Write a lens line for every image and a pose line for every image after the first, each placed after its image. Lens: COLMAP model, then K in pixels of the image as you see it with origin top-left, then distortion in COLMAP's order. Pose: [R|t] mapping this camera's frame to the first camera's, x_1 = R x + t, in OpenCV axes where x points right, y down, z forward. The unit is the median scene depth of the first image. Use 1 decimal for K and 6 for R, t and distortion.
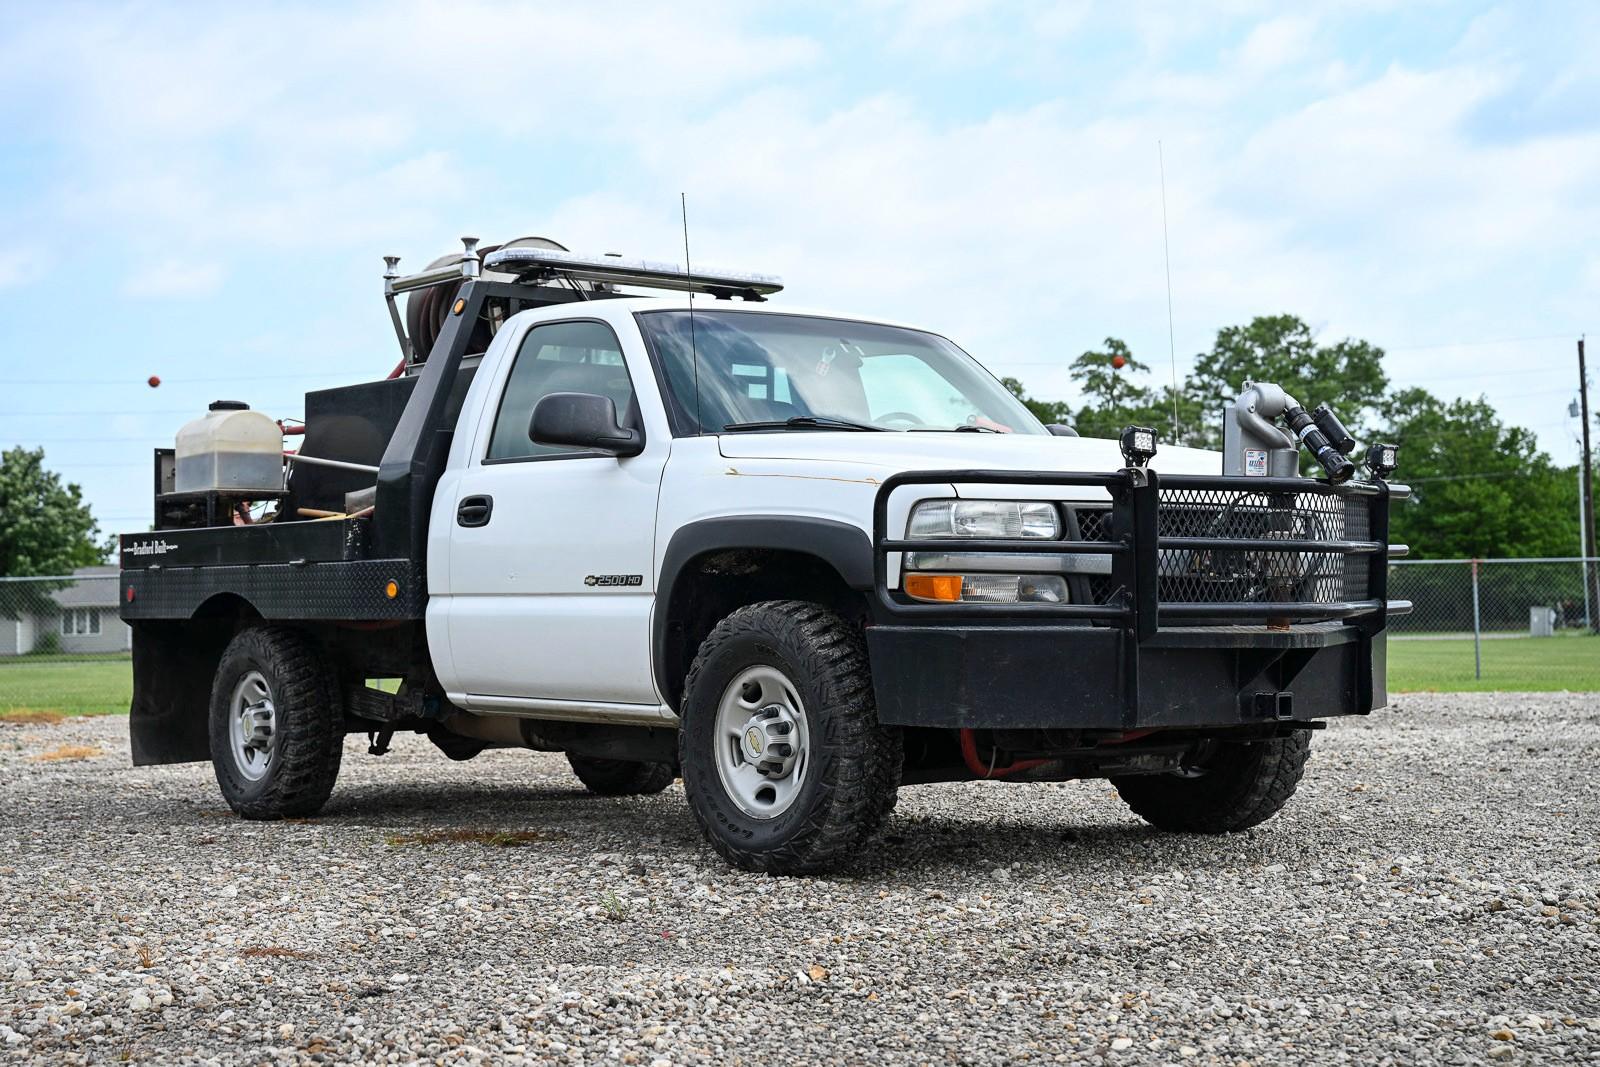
lens RADIAL K [[2187.5, 0, 794.7], [0, 2187.5, 579.4], [0, 0, 1]] dist [0.015704, -0.044692]
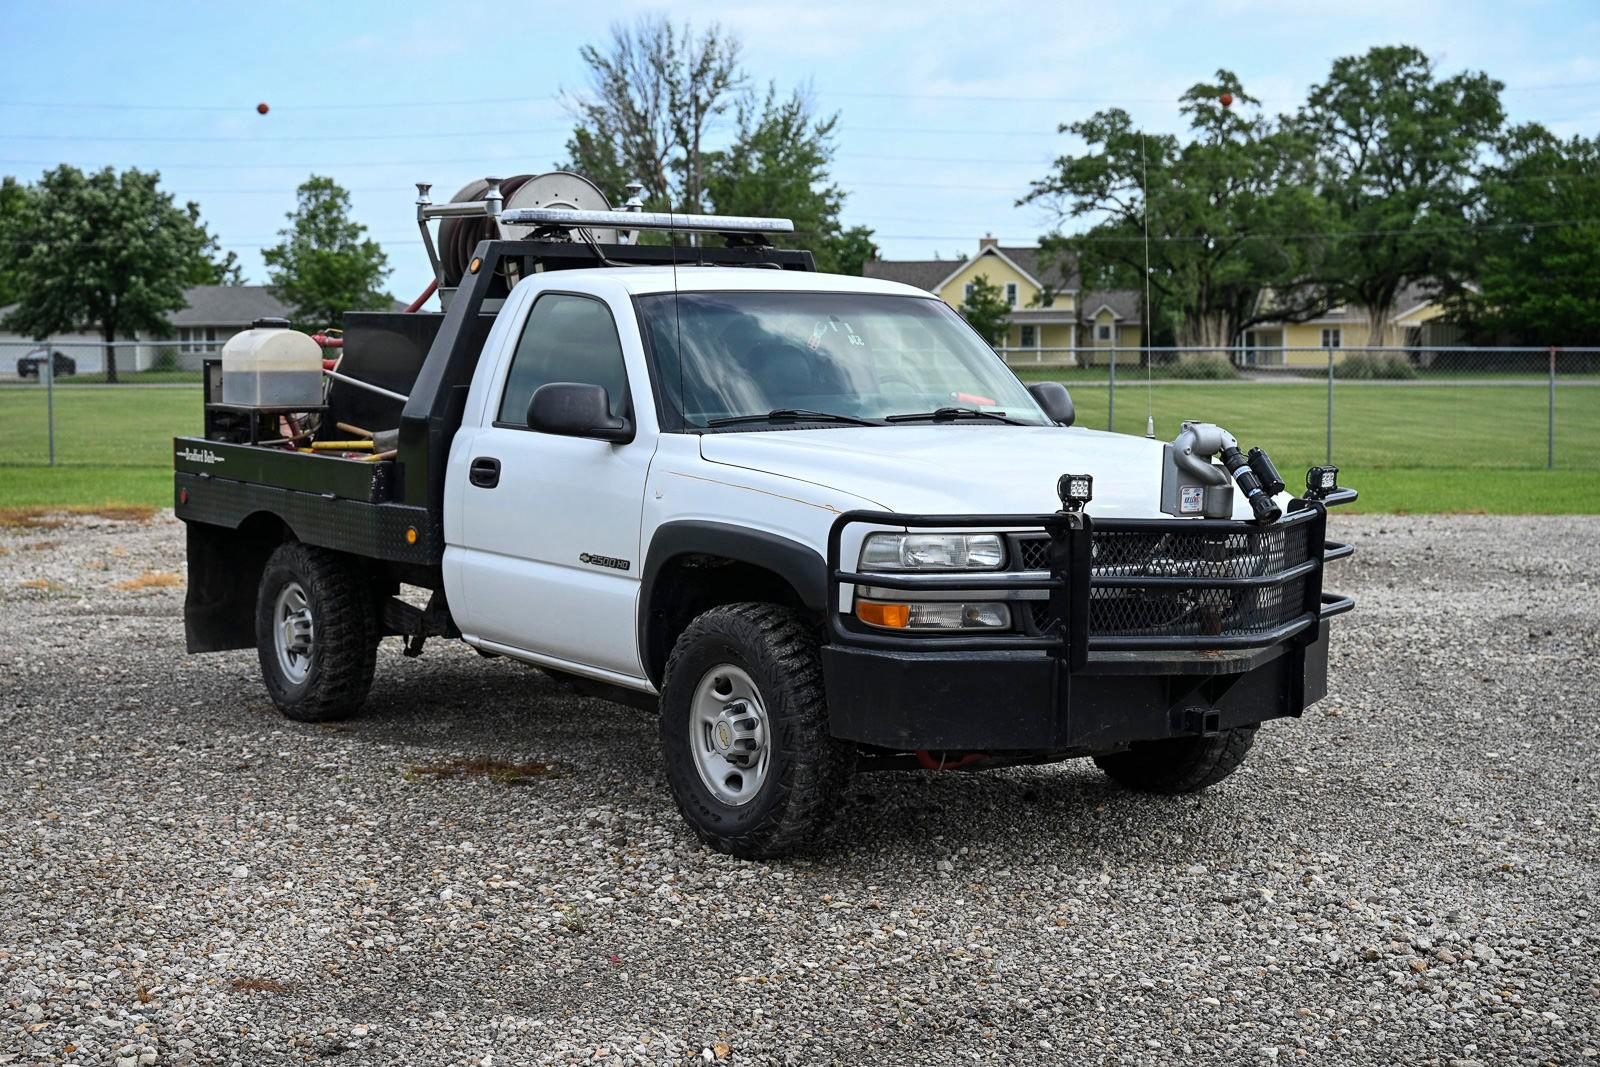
lens RADIAL K [[2157.9, 0, 797.8], [0, 2157.9, 560.0], [0, 0, 1]] dist [0.008353, -0.003913]
pose [[0.998882, 0.020498, -0.042601, 0.056908], [-0.015519, 0.993349, 0.114094, -0.122806], [0.044657, -0.113306, 0.992556, -0.045052]]
